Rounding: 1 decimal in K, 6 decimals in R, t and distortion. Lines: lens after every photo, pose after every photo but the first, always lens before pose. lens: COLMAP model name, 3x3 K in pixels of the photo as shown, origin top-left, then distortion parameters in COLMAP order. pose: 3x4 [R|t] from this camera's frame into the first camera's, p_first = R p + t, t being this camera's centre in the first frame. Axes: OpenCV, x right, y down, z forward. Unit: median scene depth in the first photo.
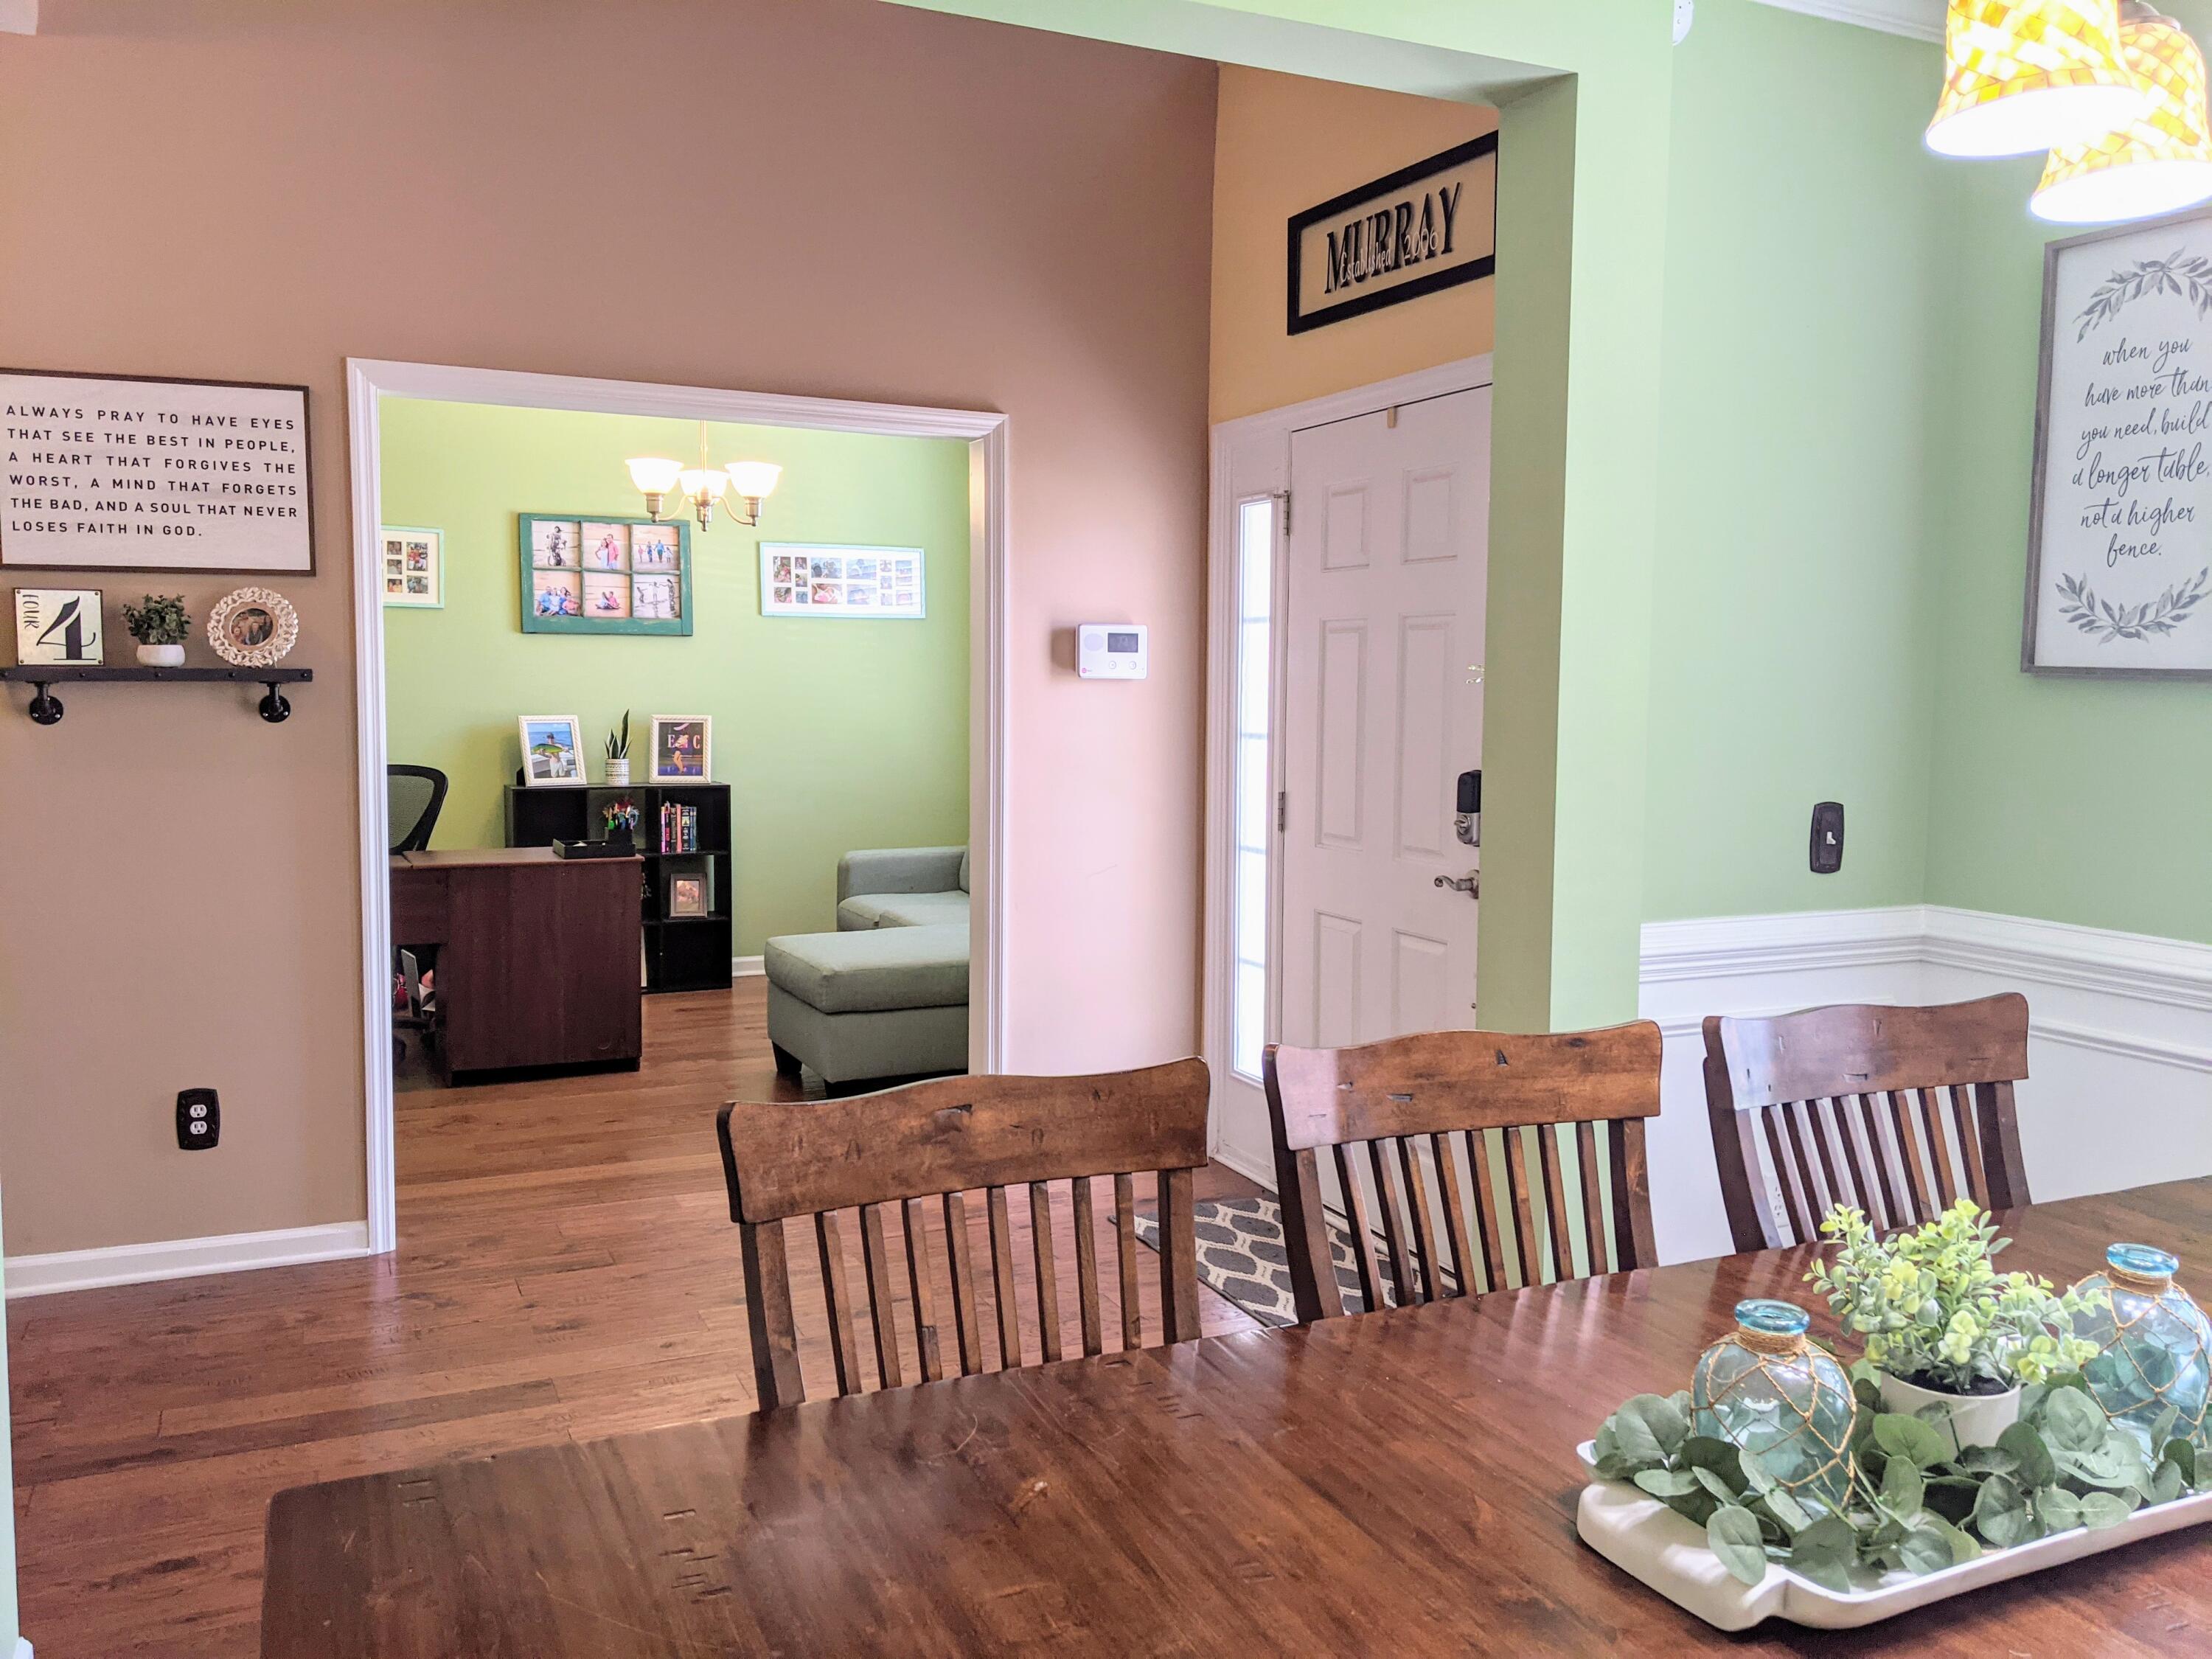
lens RADIAL K [[1784.6, 0, 1098.0], [0, 1784.6, 812.9], [0, 0, 1]] dist [0.121146, -0.180549]
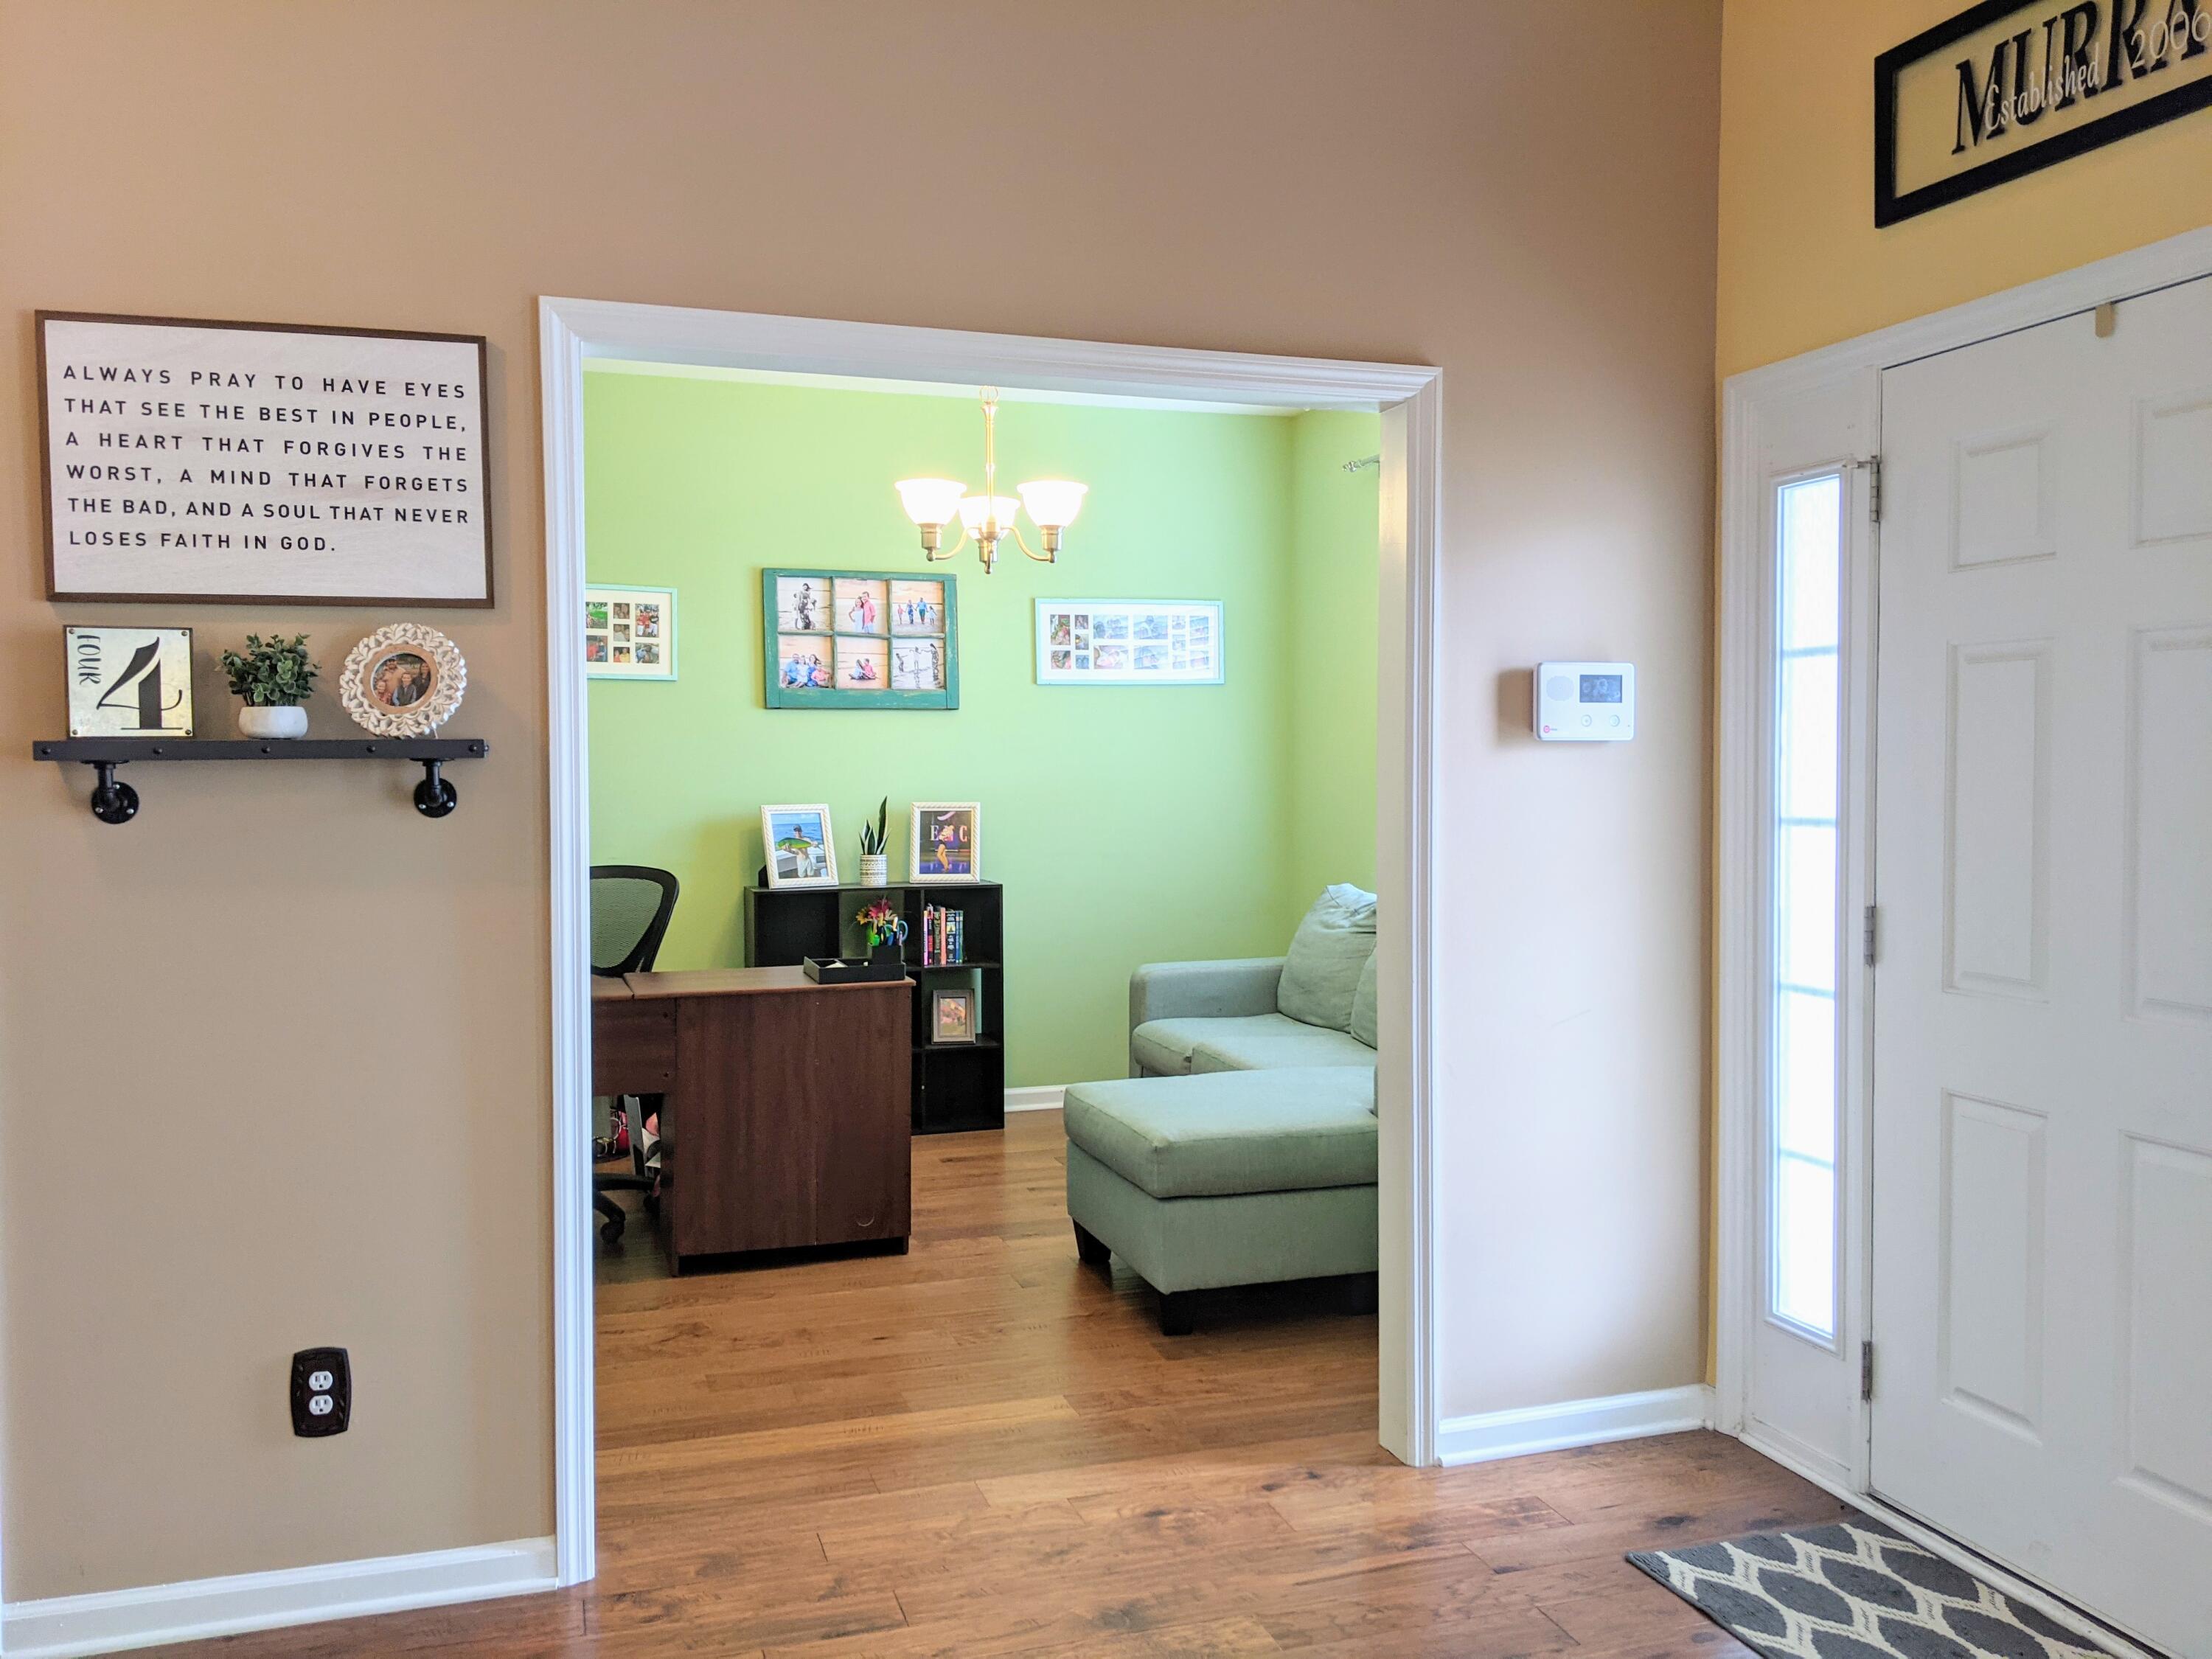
lens RADIAL K [[1784.6, 0, 1098.0], [0, 1784.6, 812.9], [0, 0, 1]] dist [0.121146, -0.180549]
pose [[0.992730, -0.009054, -0.120024, -0.102773], [0.003336, 0.998853, -0.047760, -0.015331], [0.120319, 0.047013, 0.991621, 0.299691]]
